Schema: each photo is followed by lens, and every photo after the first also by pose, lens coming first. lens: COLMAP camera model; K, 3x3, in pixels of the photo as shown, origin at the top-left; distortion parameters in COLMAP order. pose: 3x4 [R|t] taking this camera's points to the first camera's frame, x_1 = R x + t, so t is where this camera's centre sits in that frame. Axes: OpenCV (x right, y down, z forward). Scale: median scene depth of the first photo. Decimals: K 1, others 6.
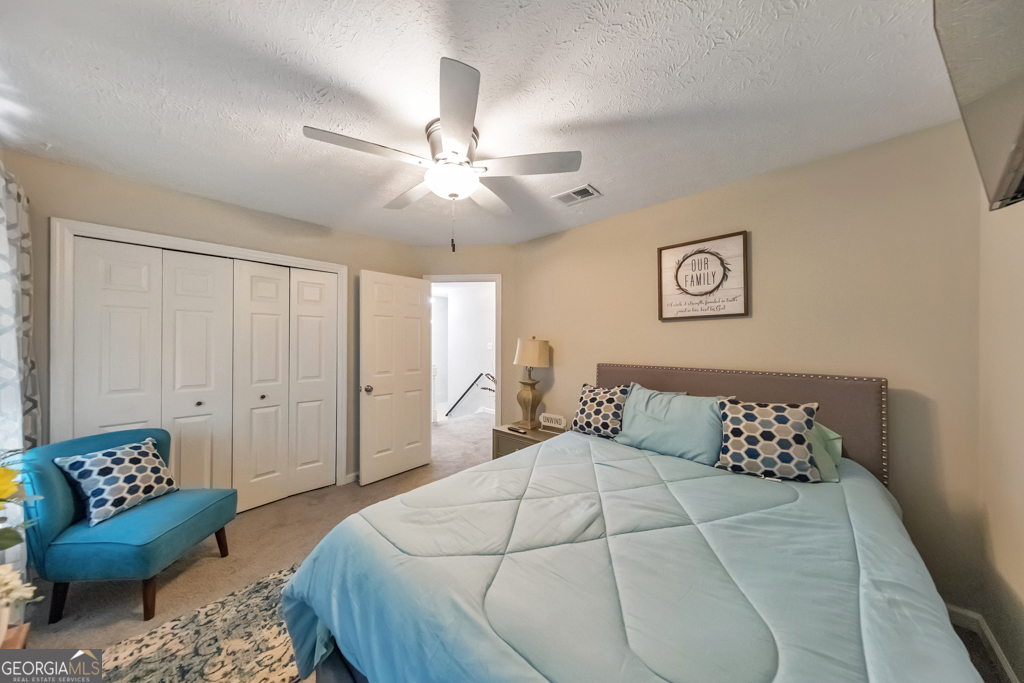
lens RADIAL K [[321.6, 0, 515.0], [0, 321.6, 339.4], [0, 0, 1]] dist [0.000383, 0.000077]
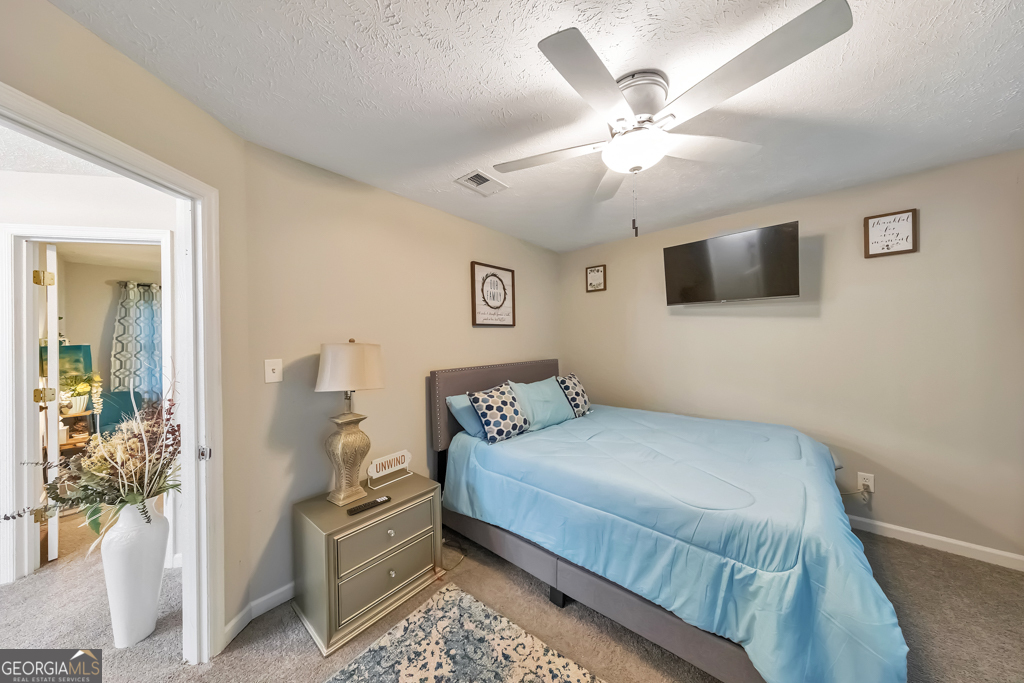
lens RADIAL K [[321.6, 0, 515.0], [0, 321.6, 339.4], [0, 0, 1]] dist [0.000383, 0.000077]
pose [[-0.036643, 0.007878, 0.999297, -0.725309], [0.013328, 0.999884, -0.007394, -0.001124], [-0.999240, 0.013047, -0.036744, 0.963537]]
